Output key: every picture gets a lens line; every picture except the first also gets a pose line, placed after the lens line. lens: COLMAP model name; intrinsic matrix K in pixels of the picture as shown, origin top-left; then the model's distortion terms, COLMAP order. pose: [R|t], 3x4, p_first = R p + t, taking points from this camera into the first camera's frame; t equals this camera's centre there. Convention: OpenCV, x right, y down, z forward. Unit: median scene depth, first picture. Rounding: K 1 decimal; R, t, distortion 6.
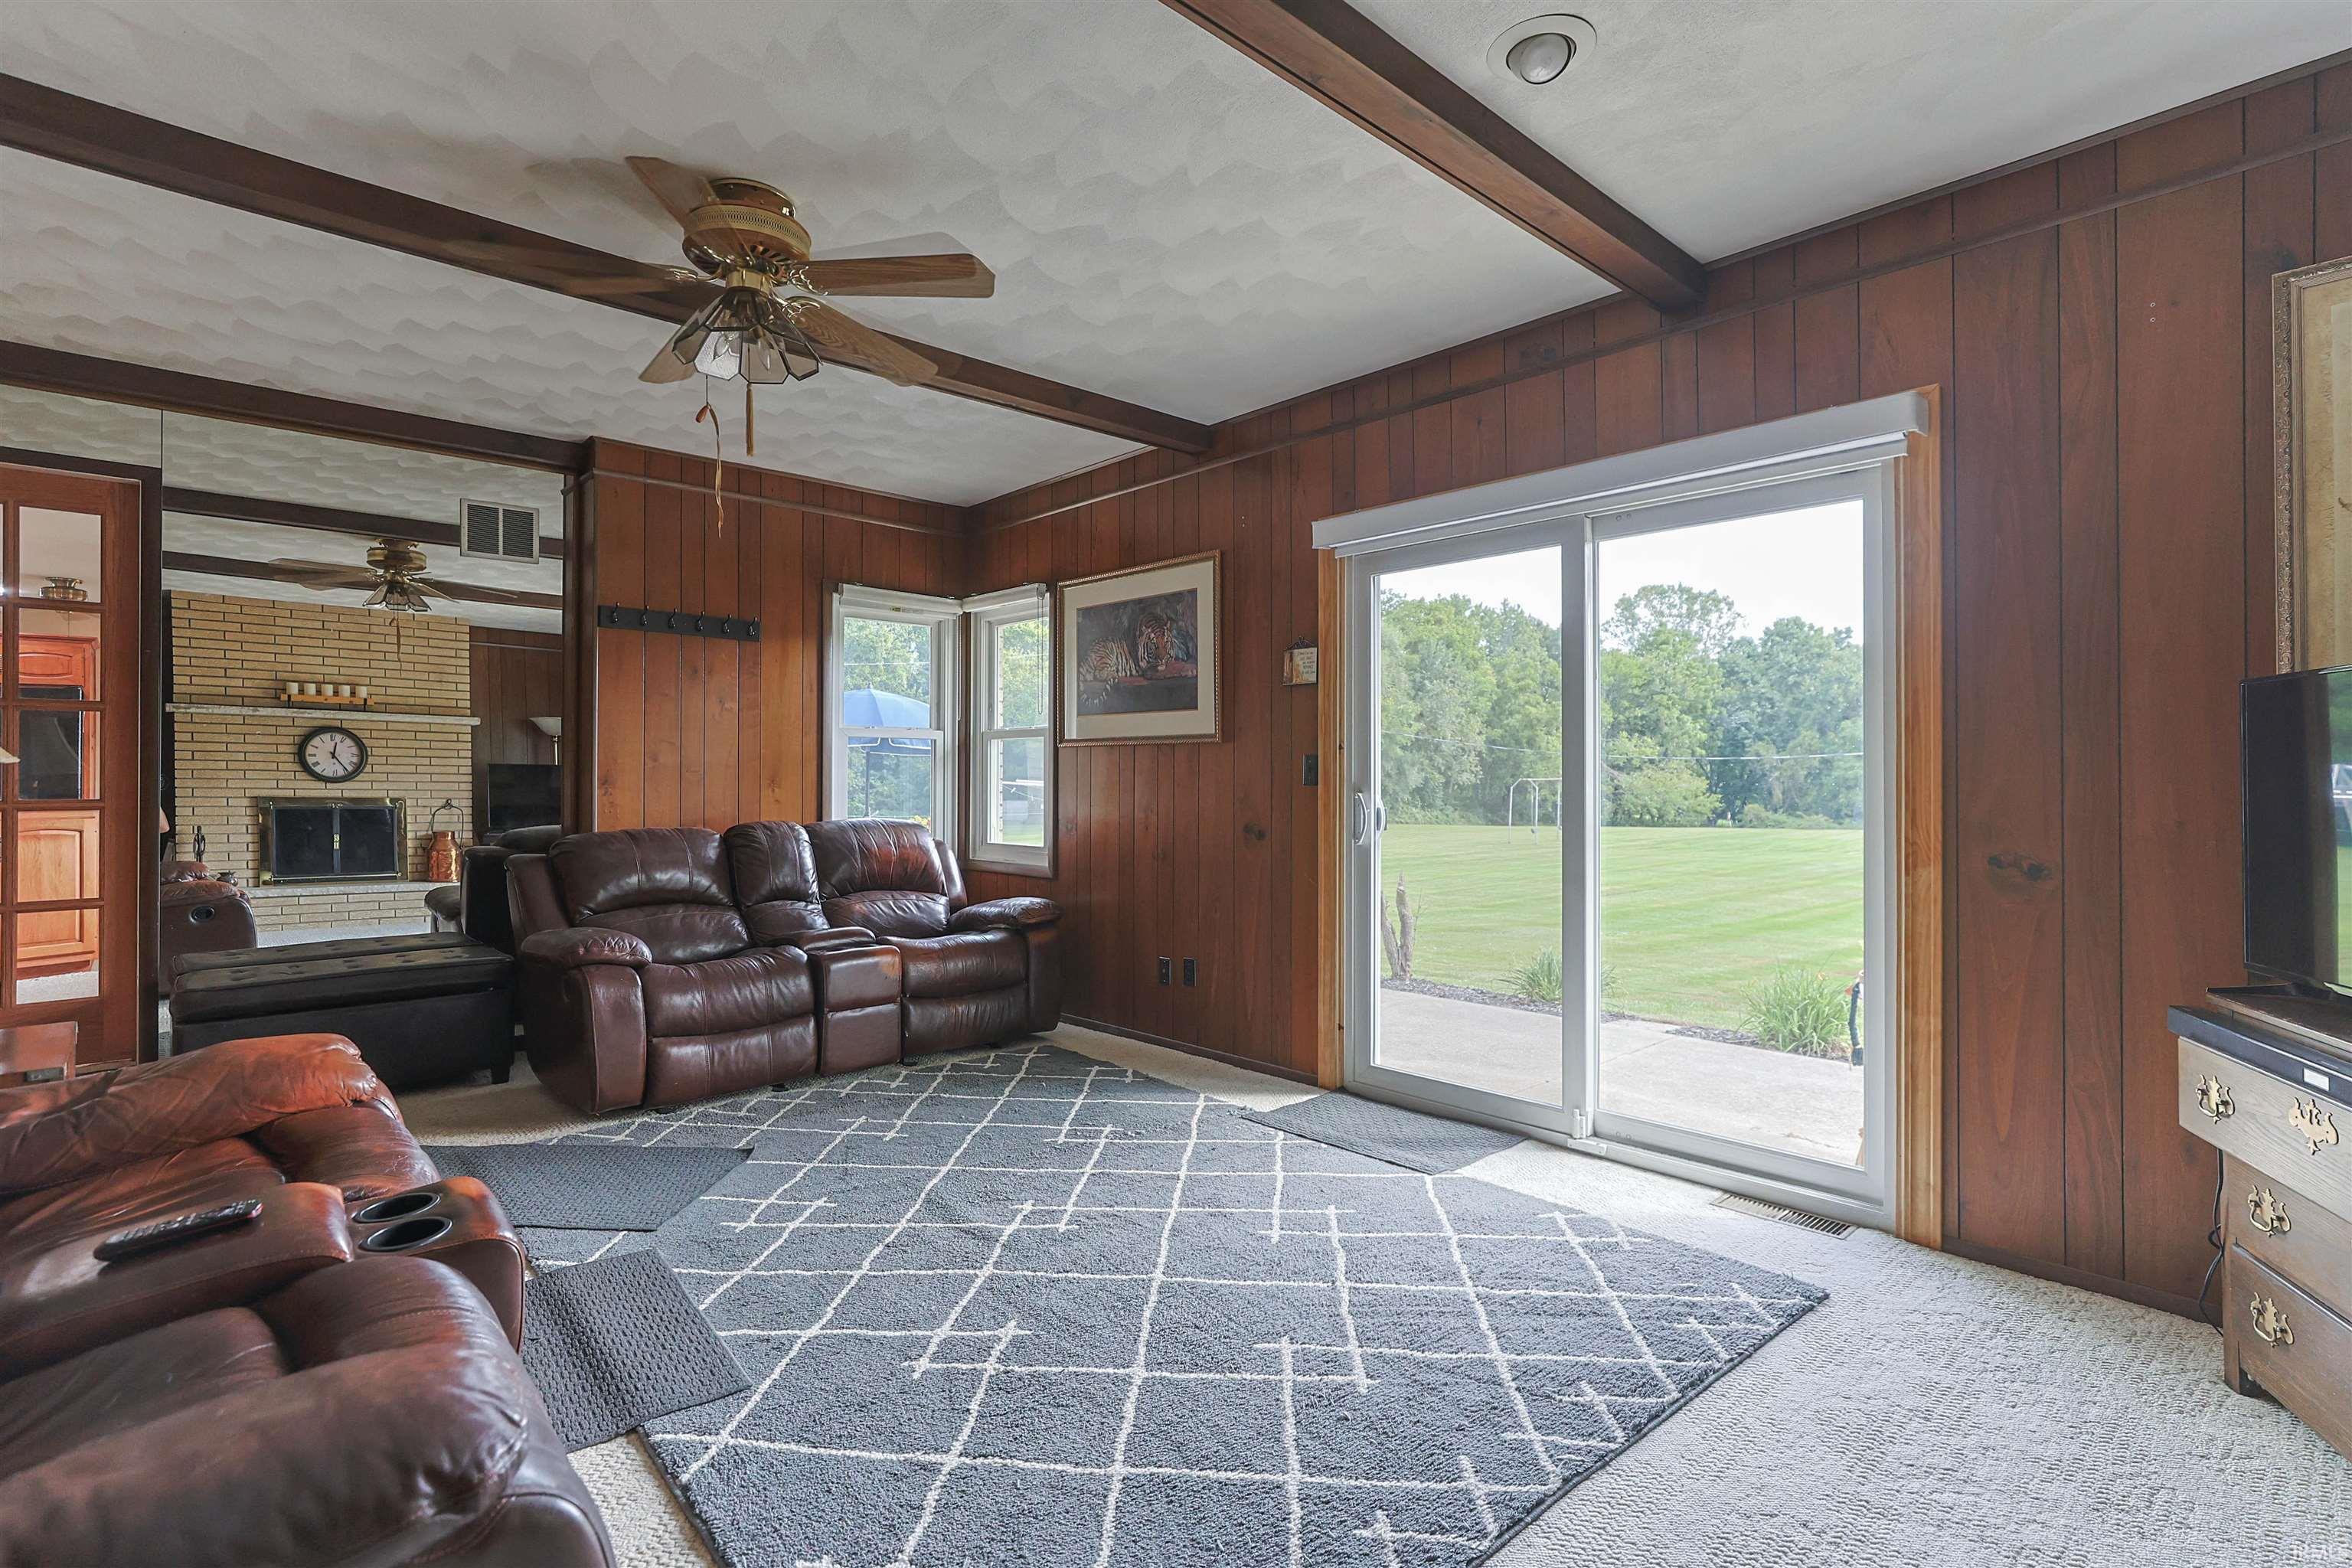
lens RADIAL K [[1144.1, 0, 1195.4], [0, 1144.1, 775.9], [0, 0, 1]] dist [-0.003361, 0.001140]
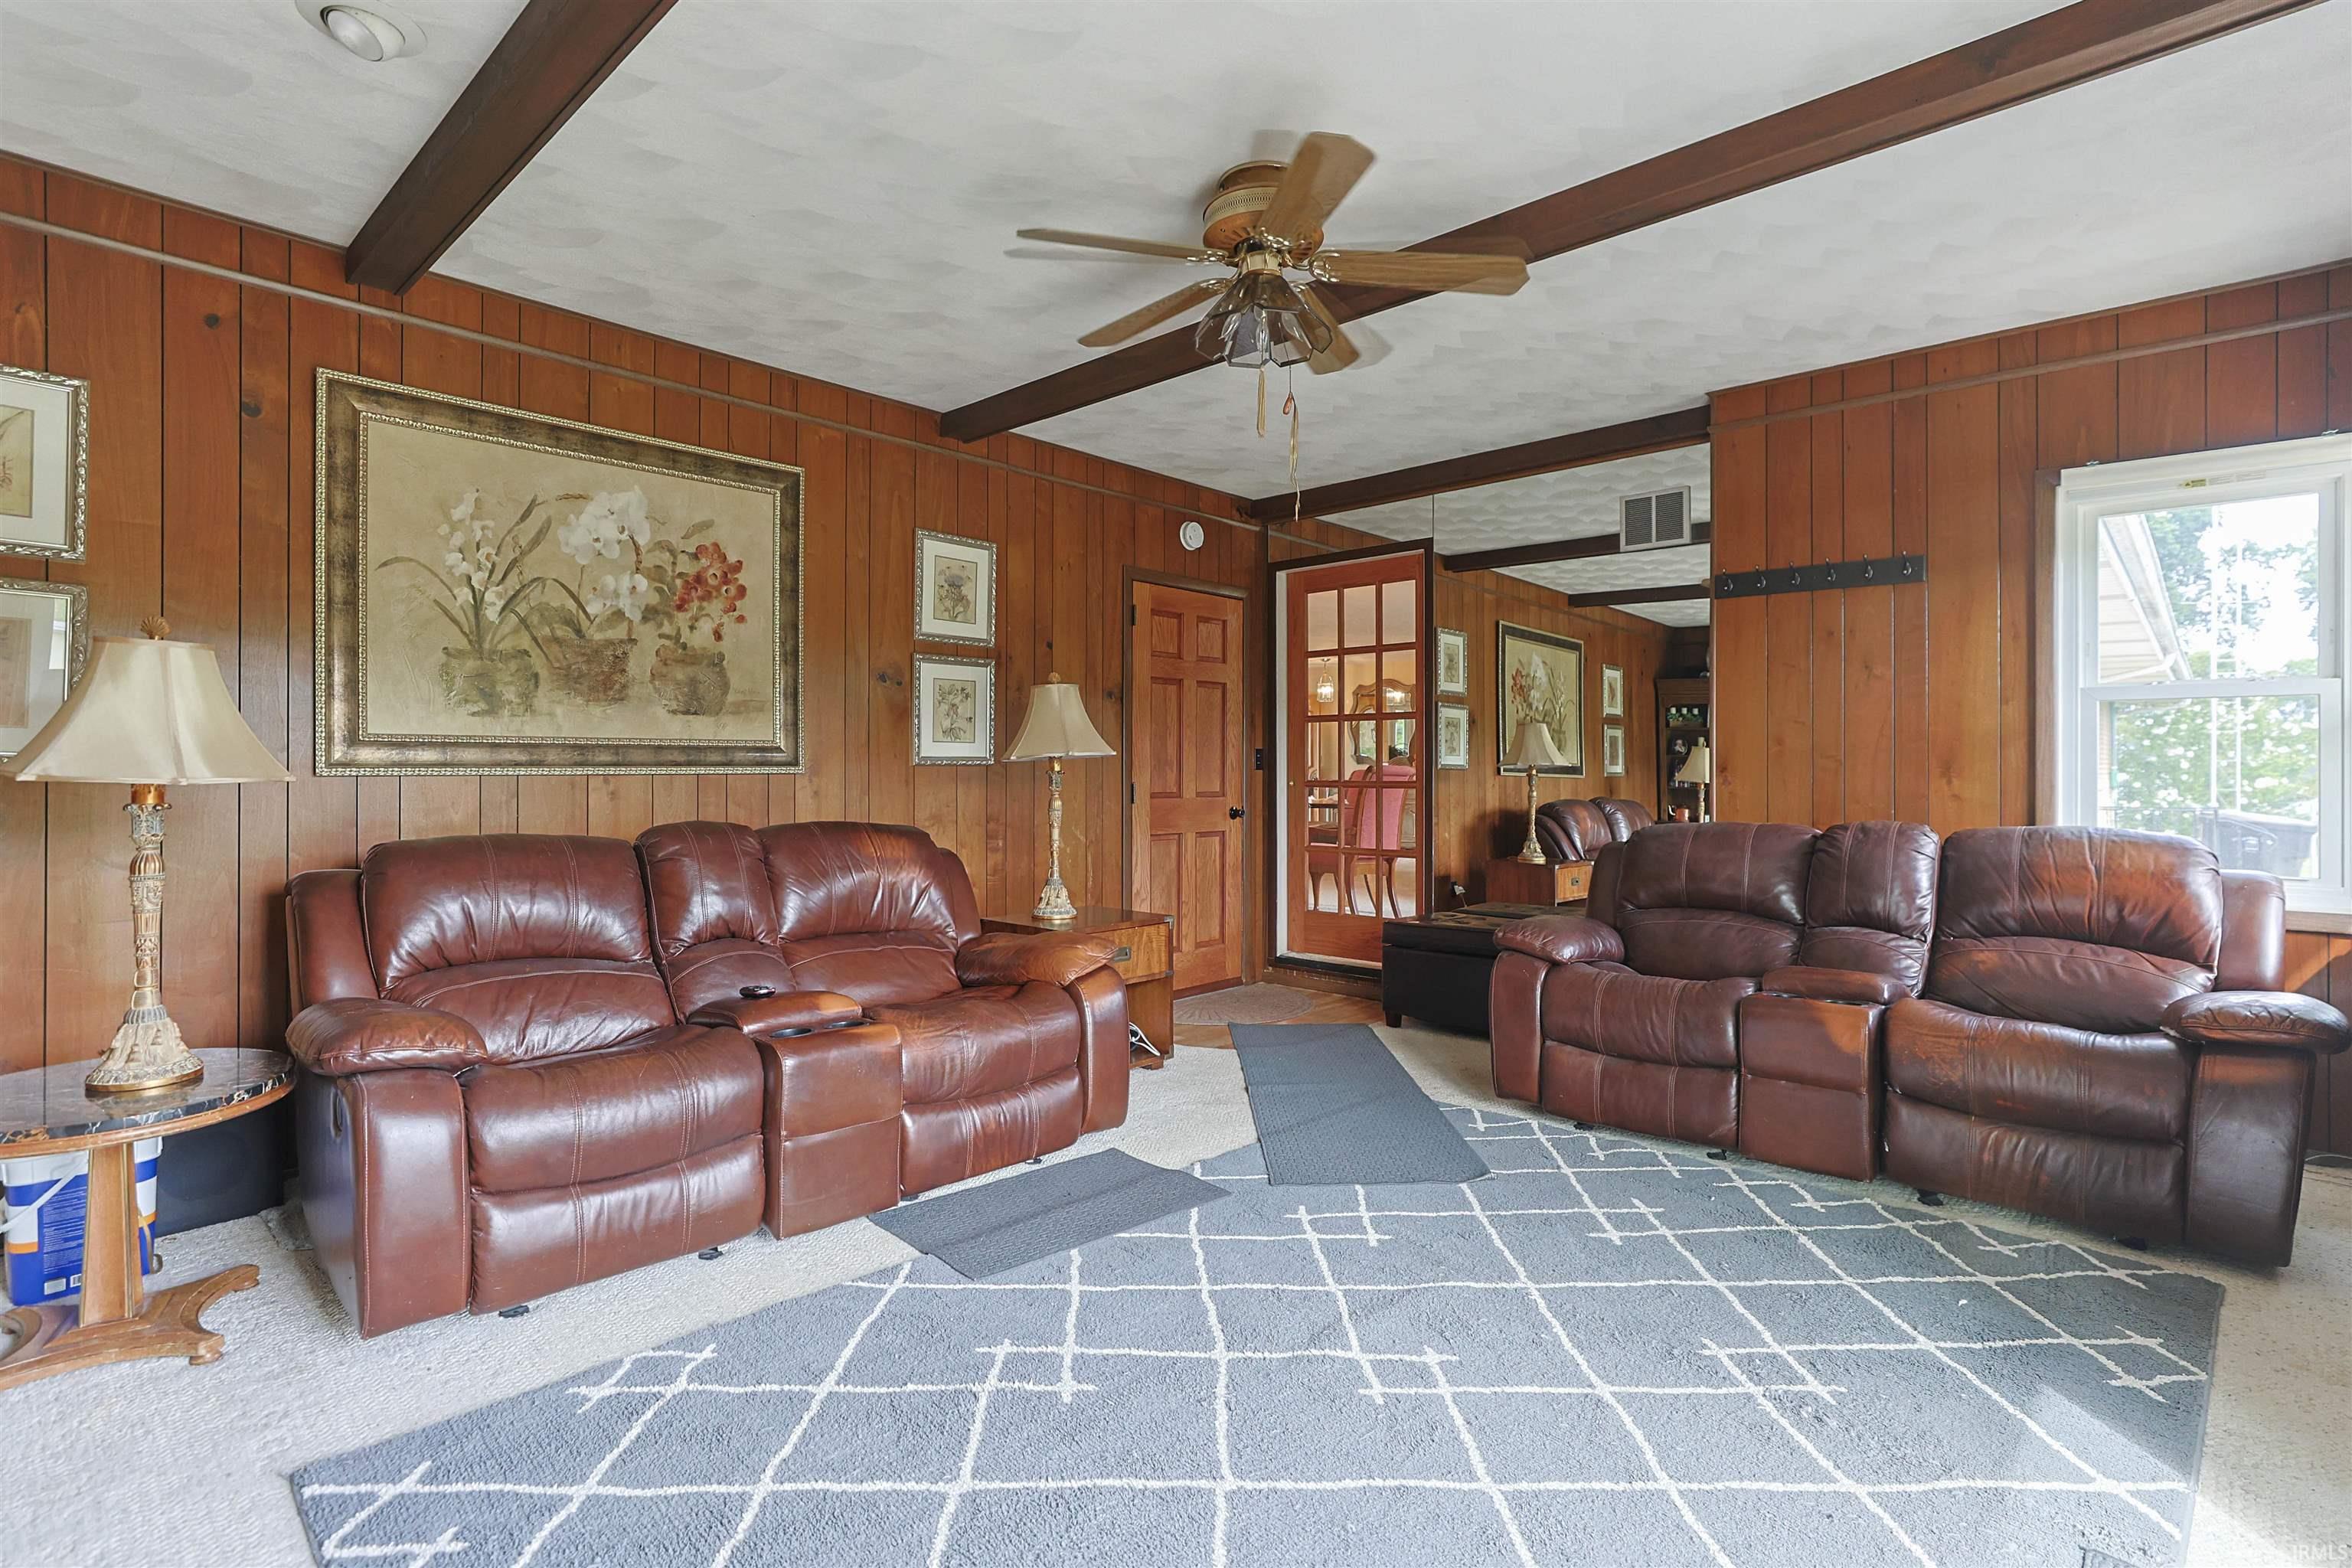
lens RADIAL K [[1144.1, 0, 1184.9], [0, 1144.1, 773.3], [0, 0, 1]] dist [-0.003361, 0.001140]
pose [[0.065654, 0.002467, -0.997839, 0.499811], [0.001856, 0.999995, 0.002595, 0.006641], [0.997841, -0.002022, 0.065649, 0.714655]]
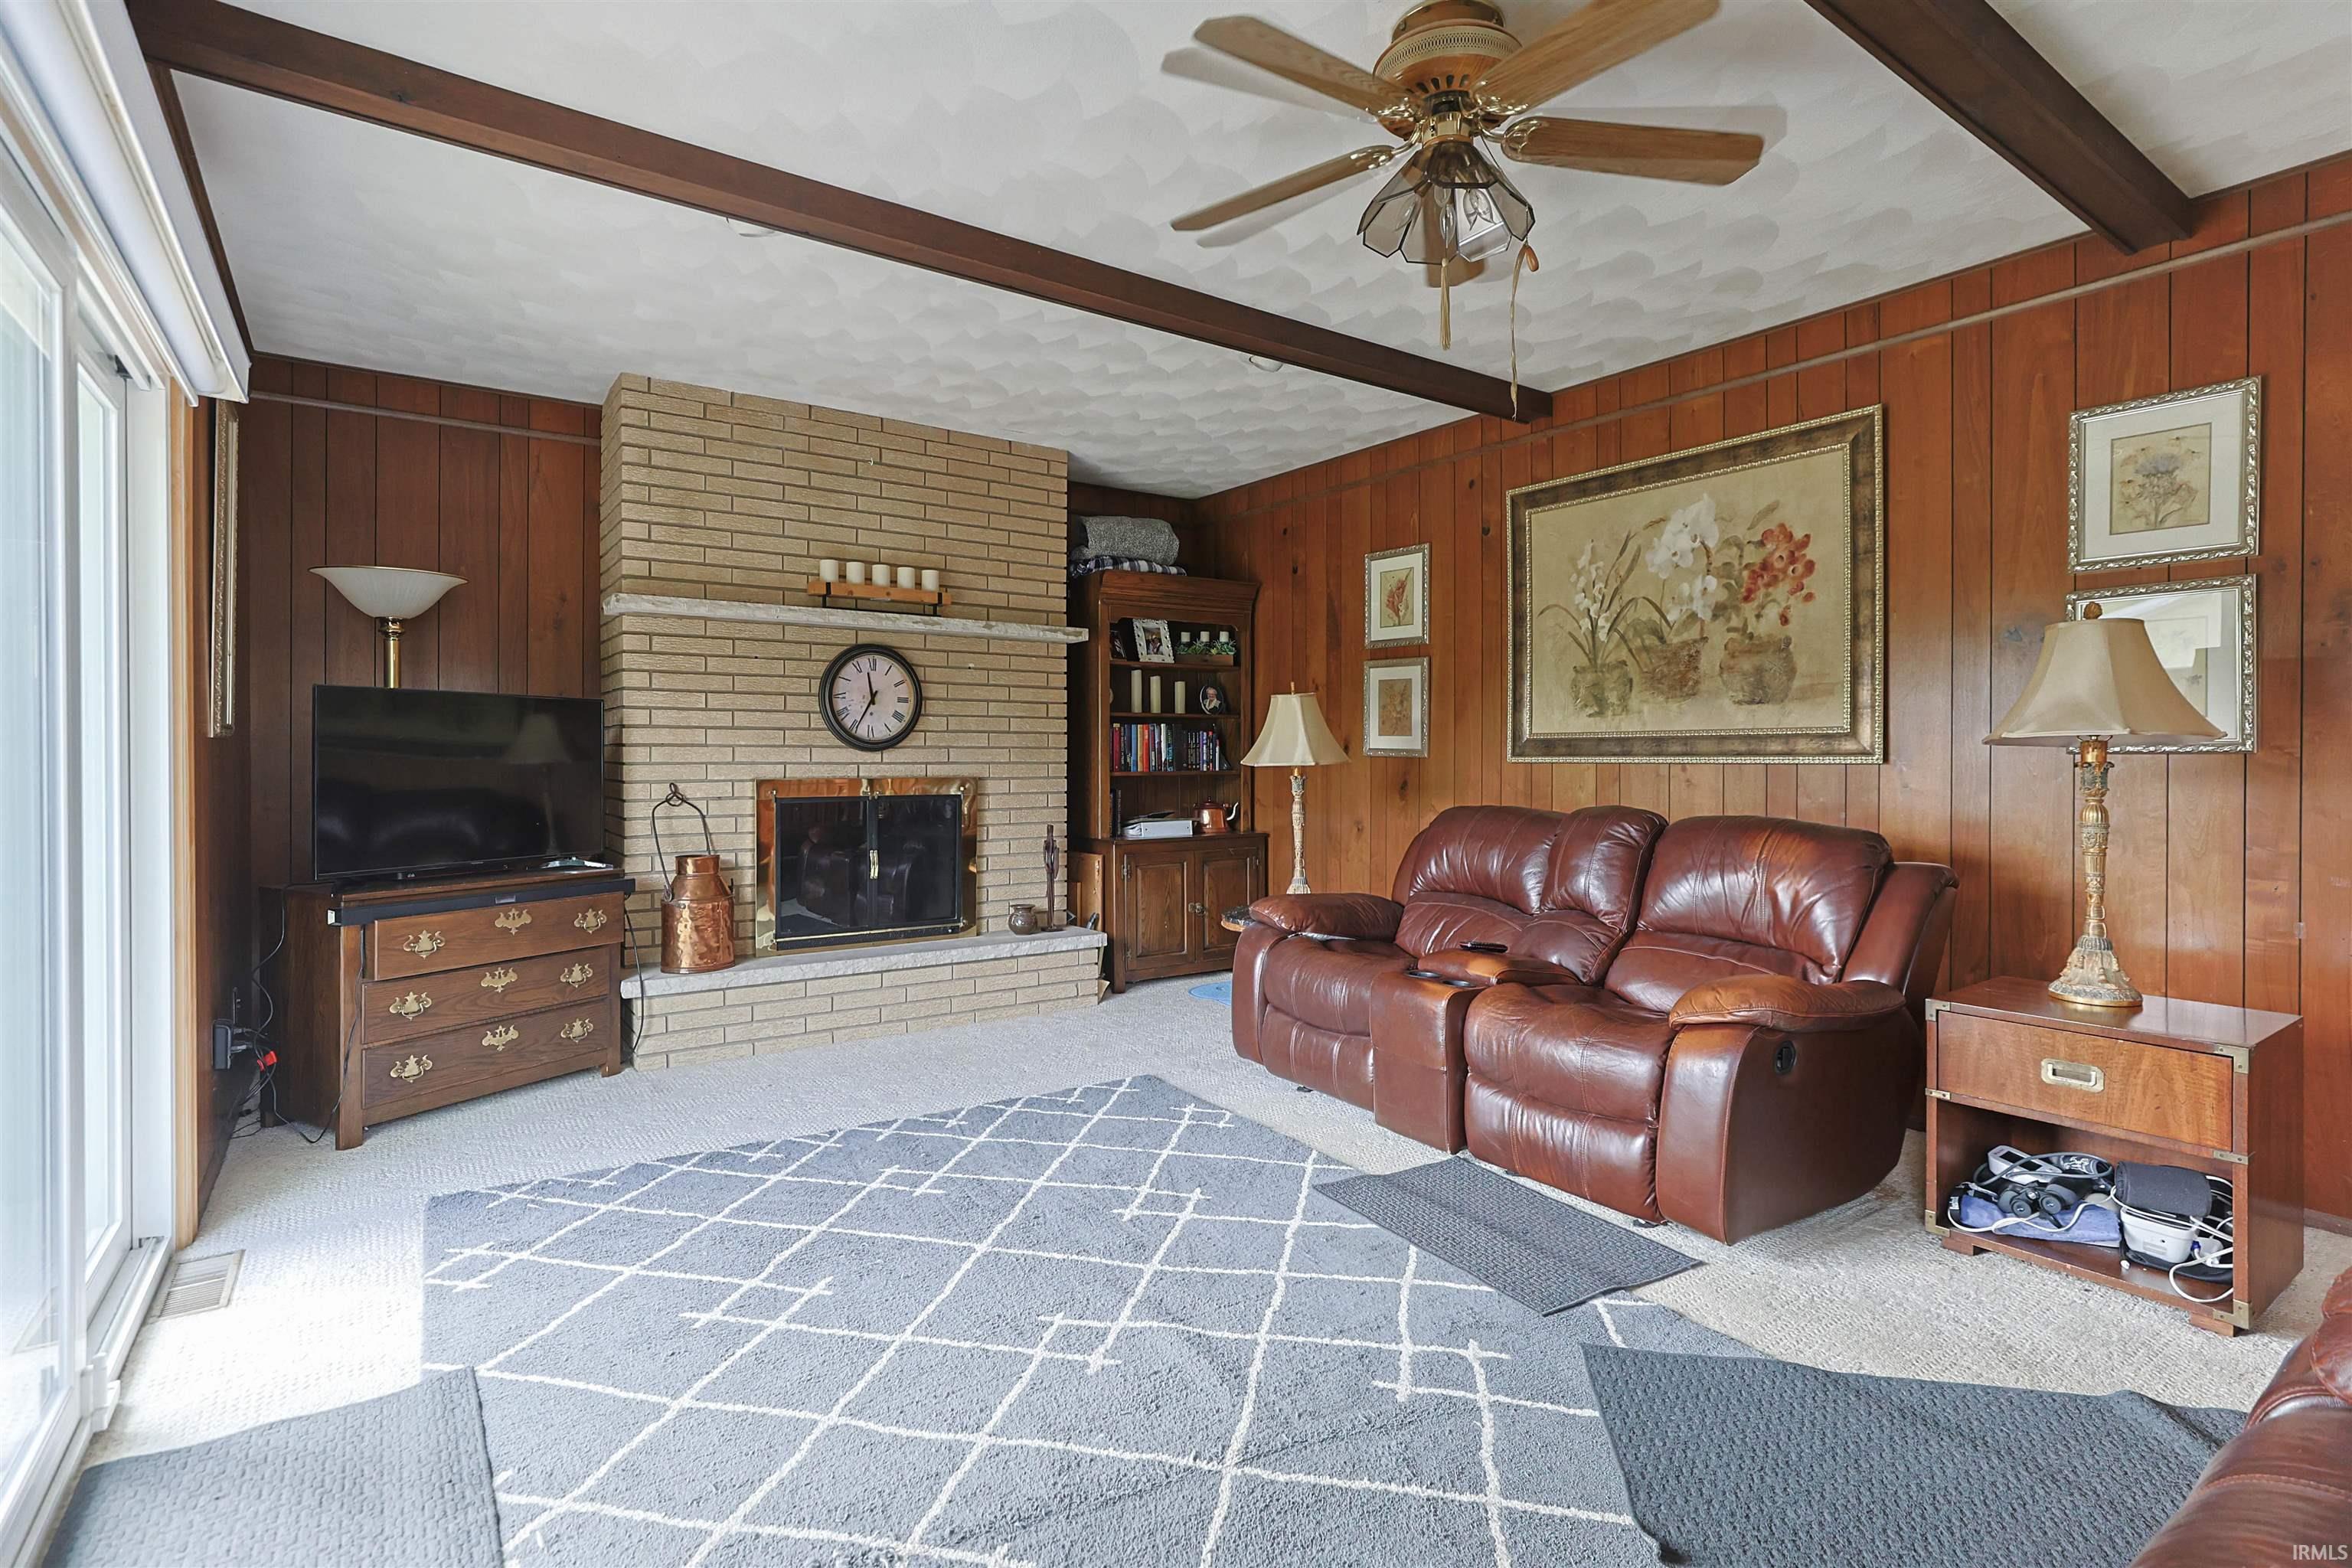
lens RADIAL K [[1144.1, 0, 1166.1], [0, 1144.1, 767.7], [0, 0, 1]] dist [-0.003361, 0.001140]
pose [[-0.988871, -0.002898, 0.148745, -0.261978], [-0.001712, 0.999966, 0.008097, 0.005402], [-0.148763, 0.007752, -0.988842, 1.510295]]
